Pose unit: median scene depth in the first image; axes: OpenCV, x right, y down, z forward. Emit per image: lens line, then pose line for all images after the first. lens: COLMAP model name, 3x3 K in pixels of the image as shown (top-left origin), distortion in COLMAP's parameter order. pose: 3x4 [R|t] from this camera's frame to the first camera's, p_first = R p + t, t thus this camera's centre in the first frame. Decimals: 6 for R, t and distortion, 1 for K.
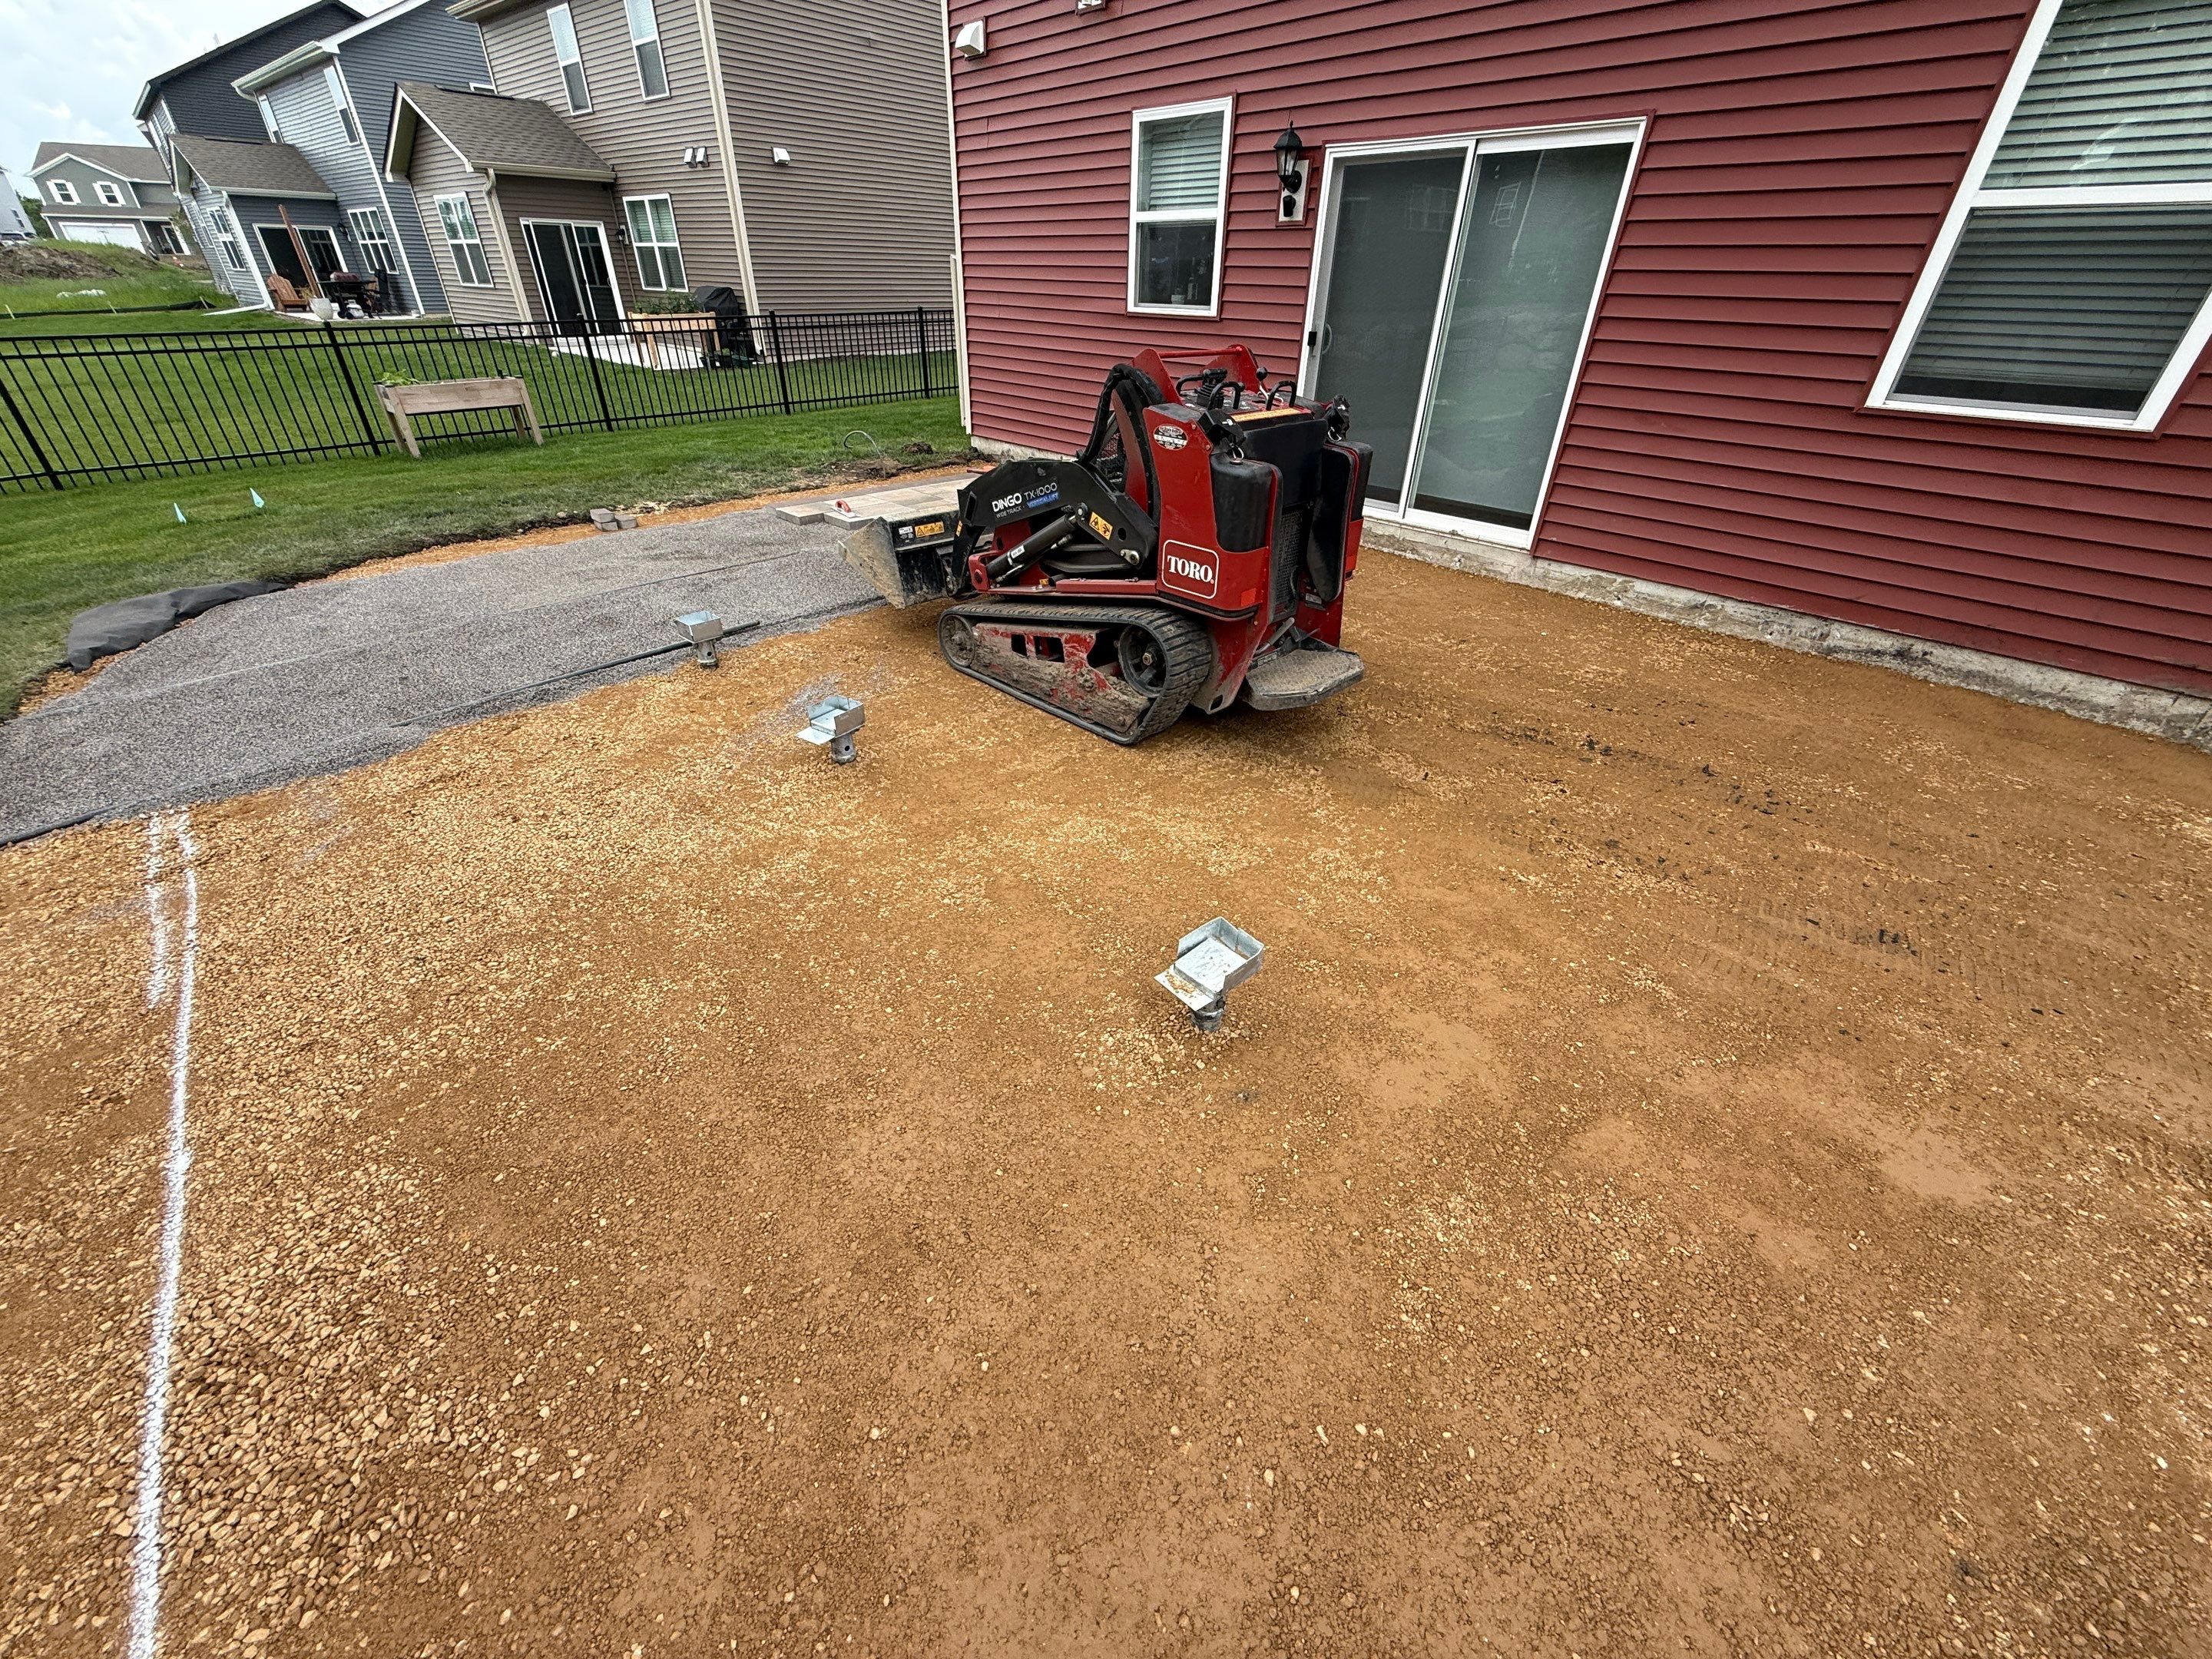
lens RADIAL K [[875.9, 0, 1097.7], [0, 875.9, 826.1], [0, 0, 1]] dist [0.001402, -0.000683]
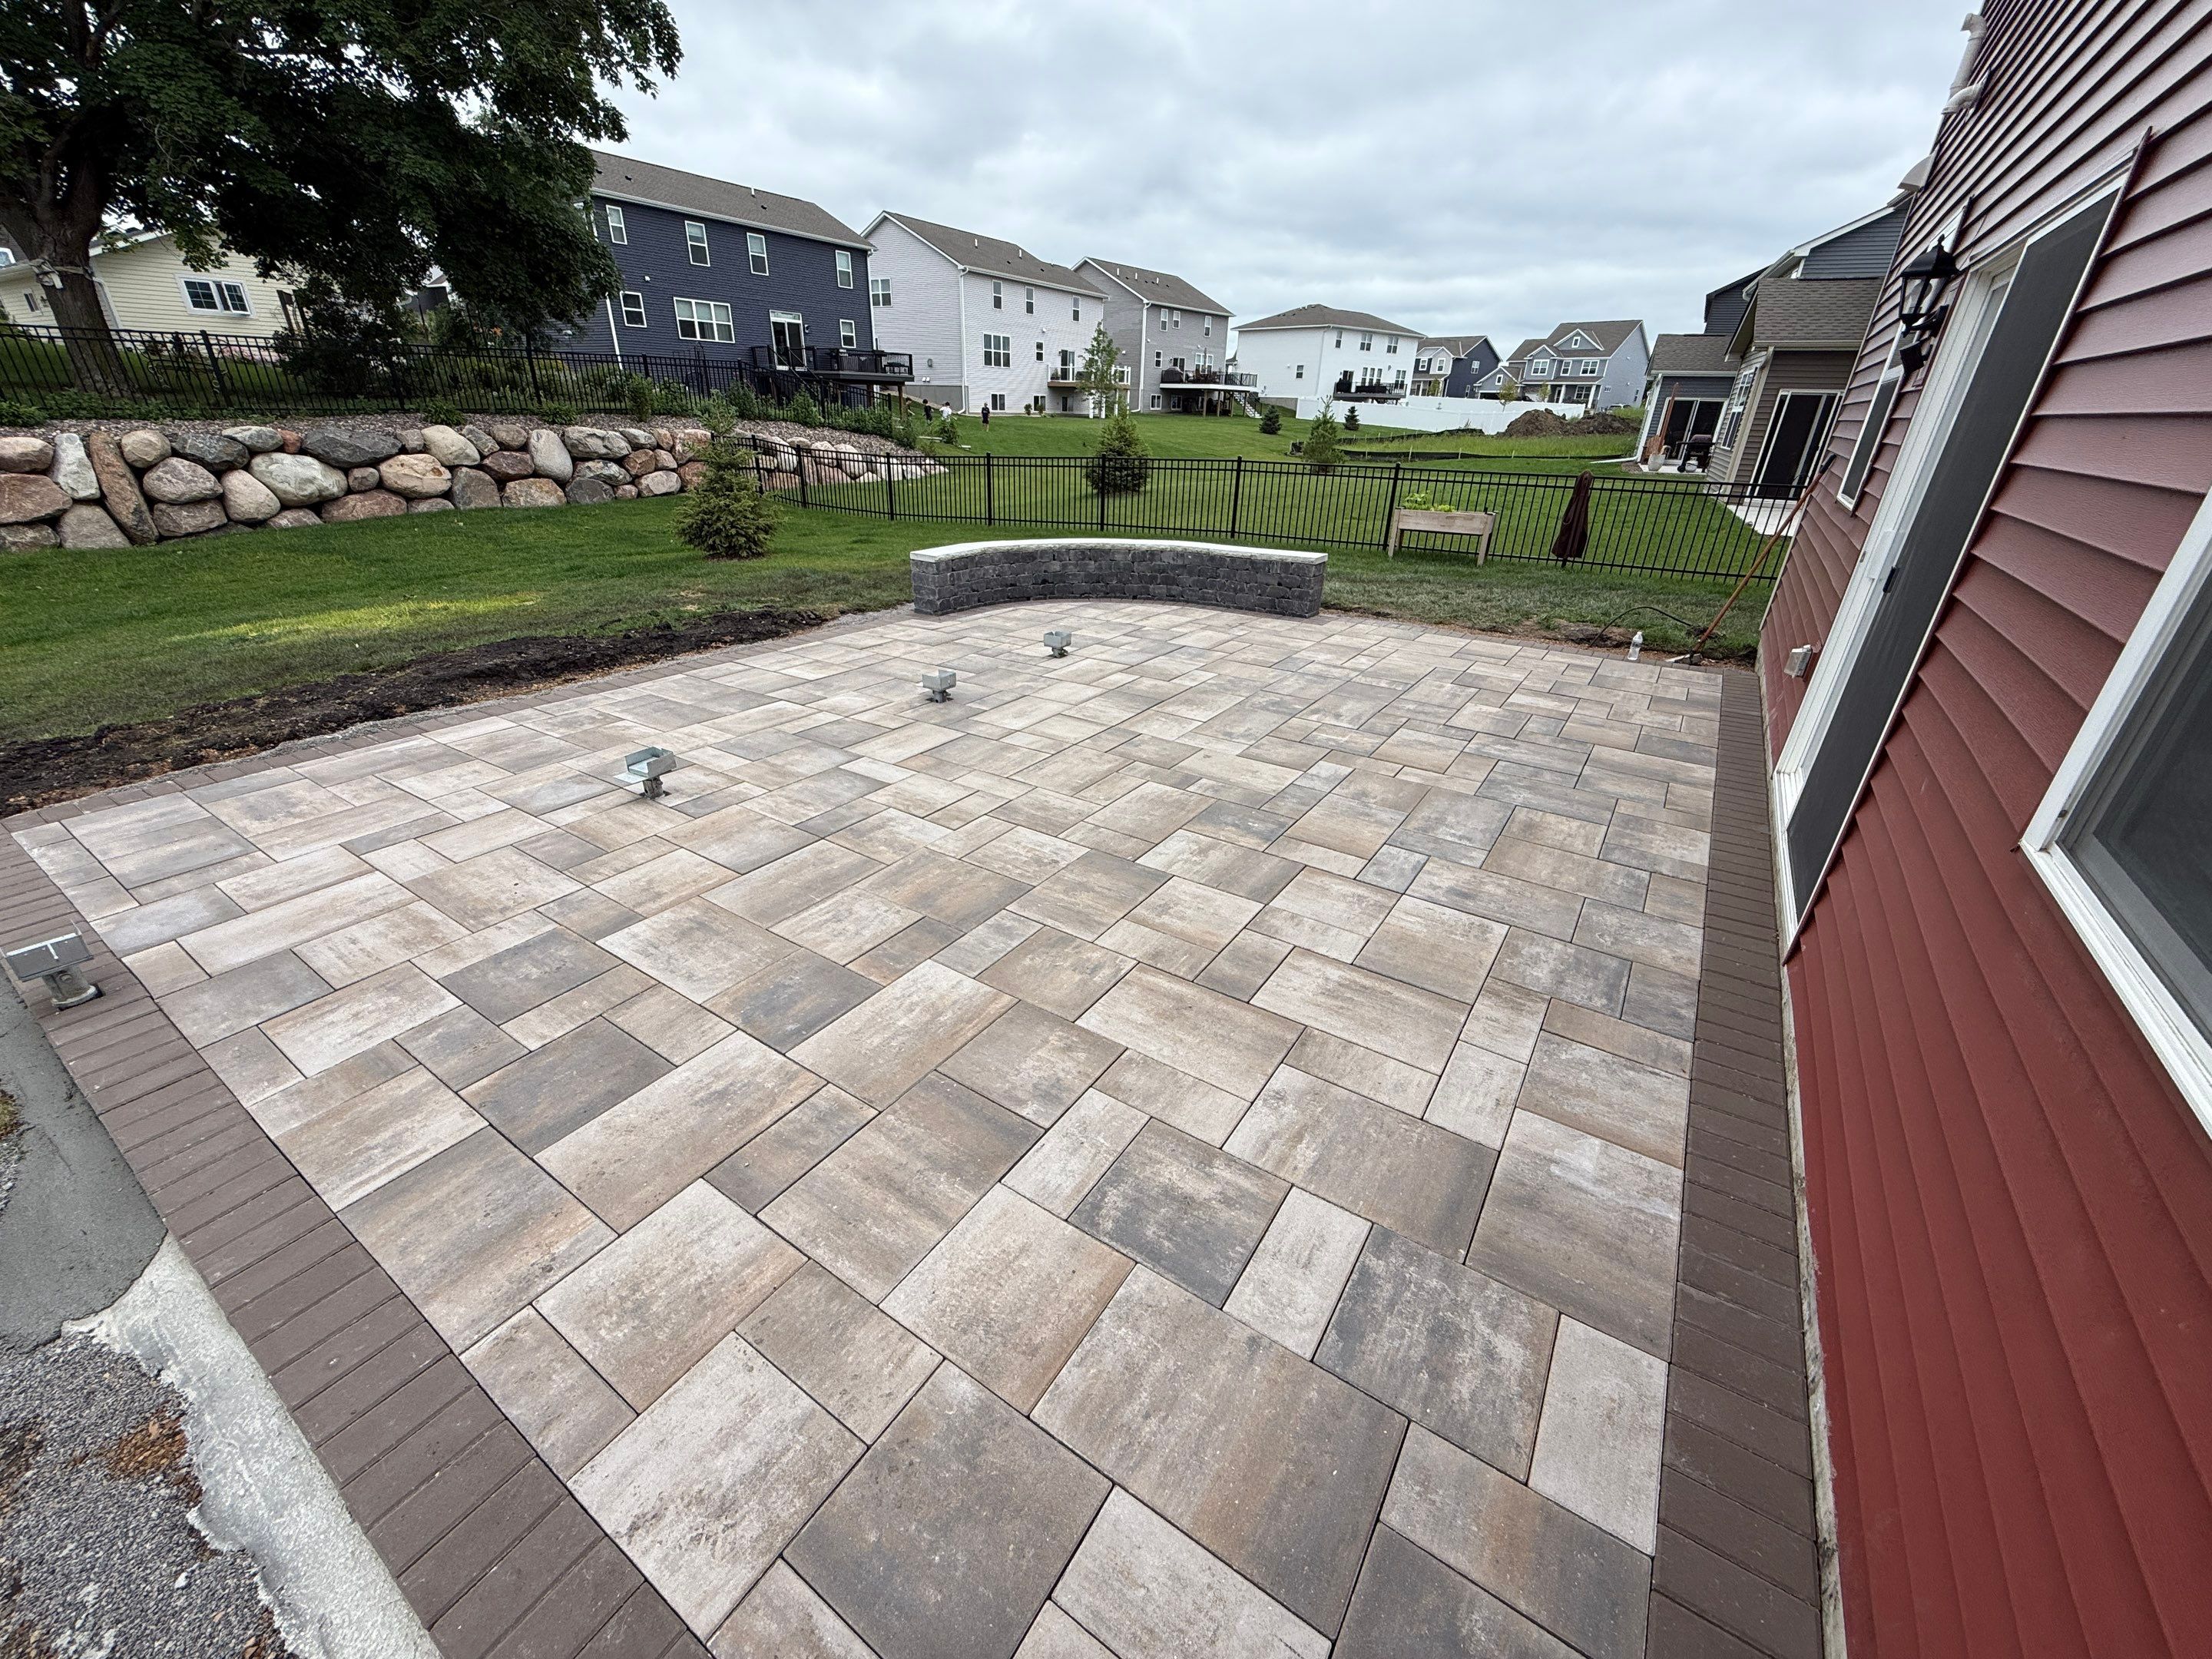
lens RADIAL K [[879.1, 0, 1098.9], [0, 879.1, 829.0], [0, 0, 1]] dist [-0.000229, -0.000228]
pose [[0.240895, 0.413546, -0.878037, 0.732662], [-0.535613, 0.811087, 0.235065, -0.247107], [0.809375, 0.413662, 0.416888, 0.374123]]
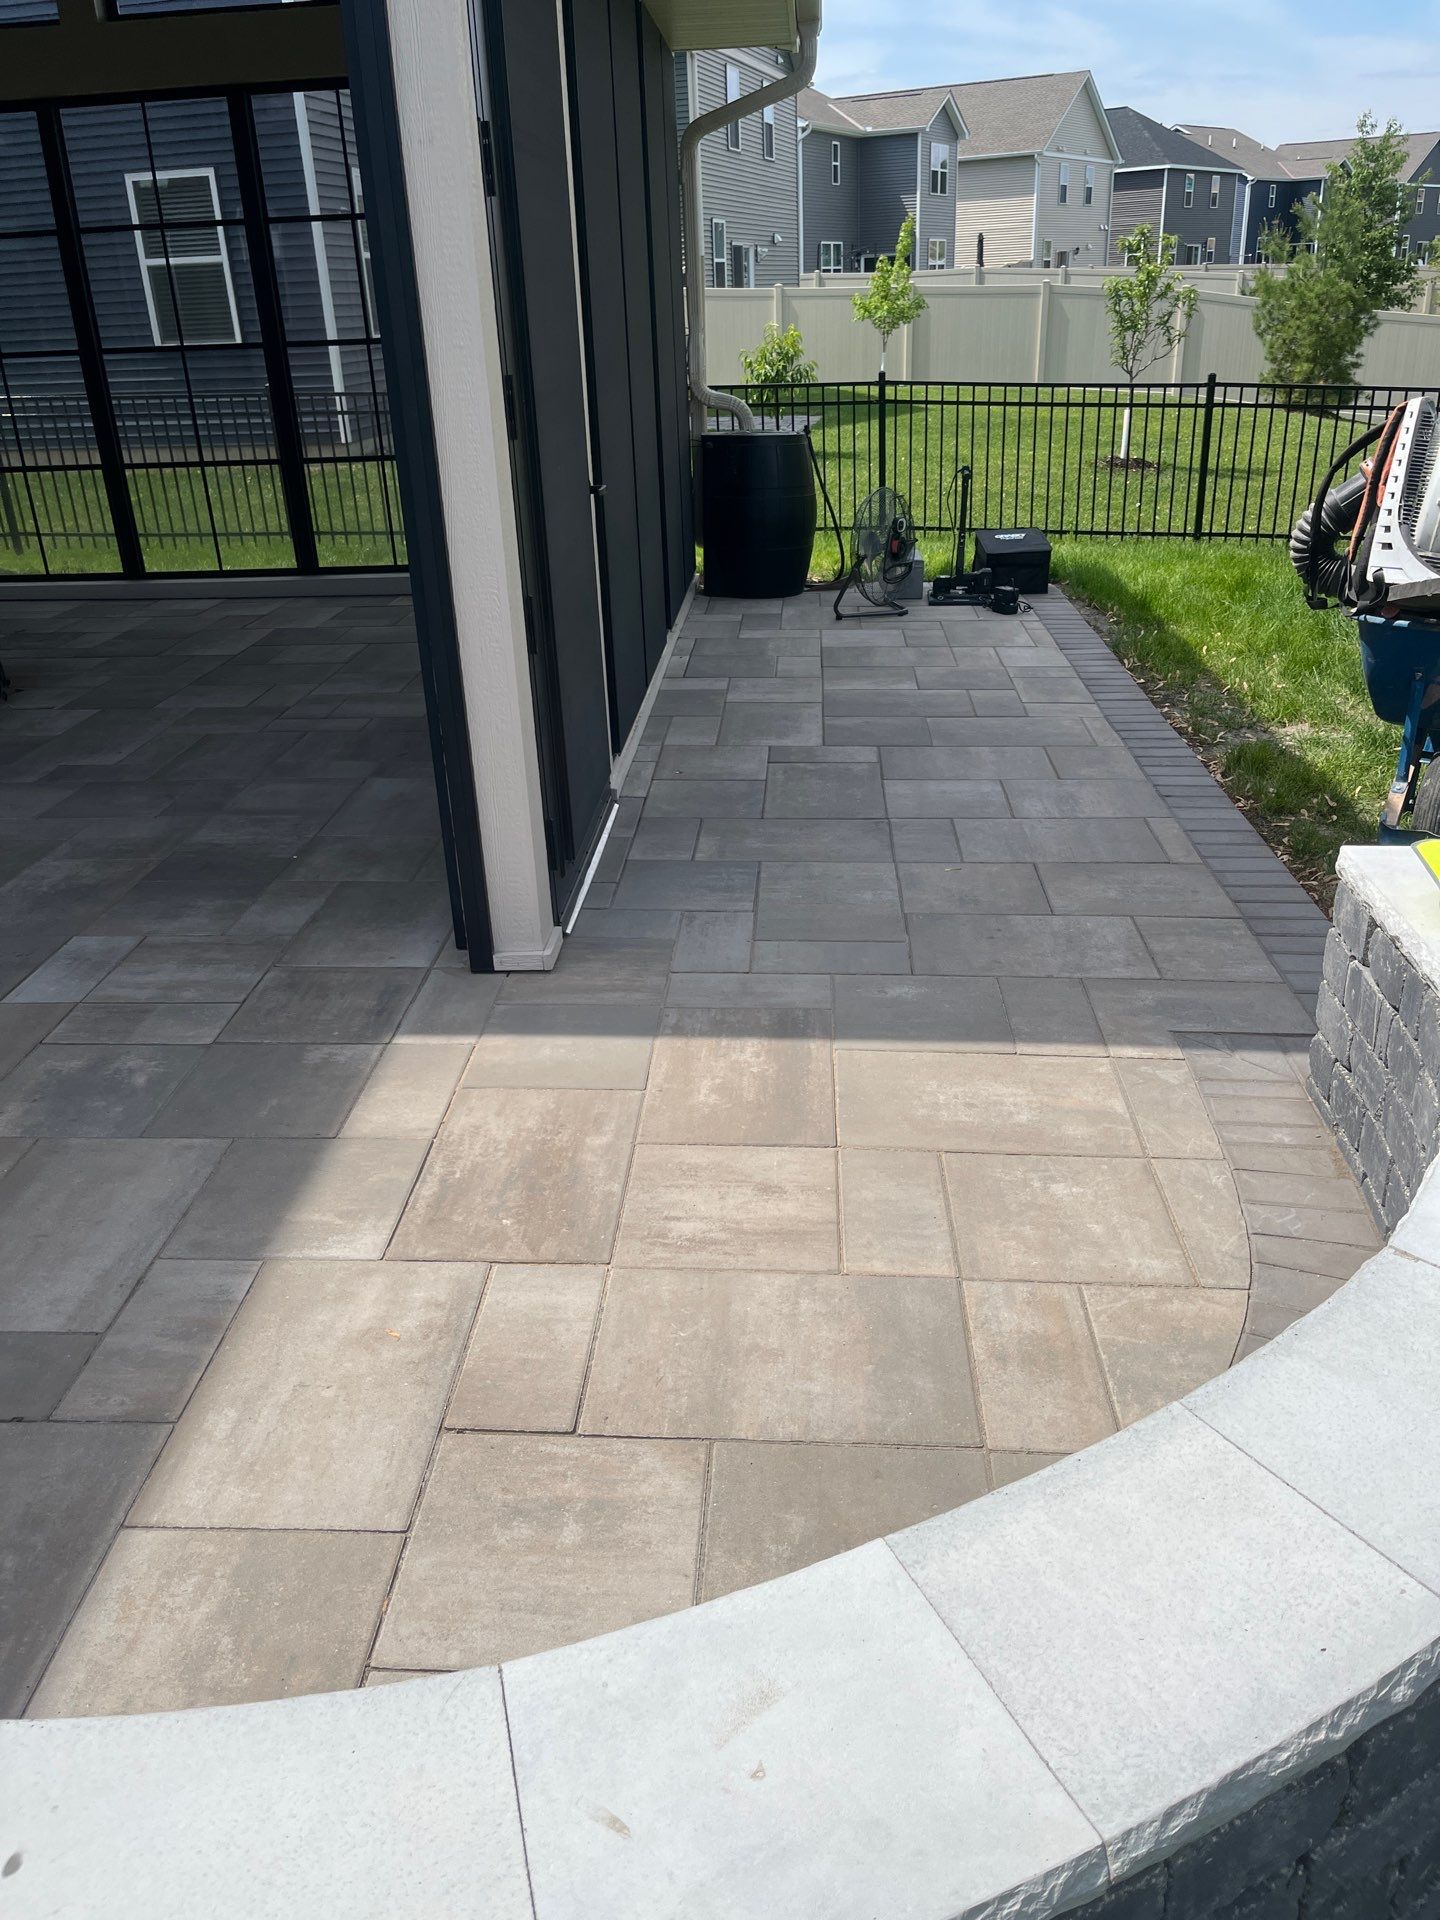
lens RADIAL K [[1458.8, 0, 720.0], [0, 1458.8, 960.0], [0, 0, 1]] dist [0.047979, -0.071789]
pose [[-0.699734, -0.287360, 0.654062, -0.765209], [0.402111, 0.598313, 0.693057, -0.522269], [-0.590490, 0.747961, -0.303109, 0.831100]]
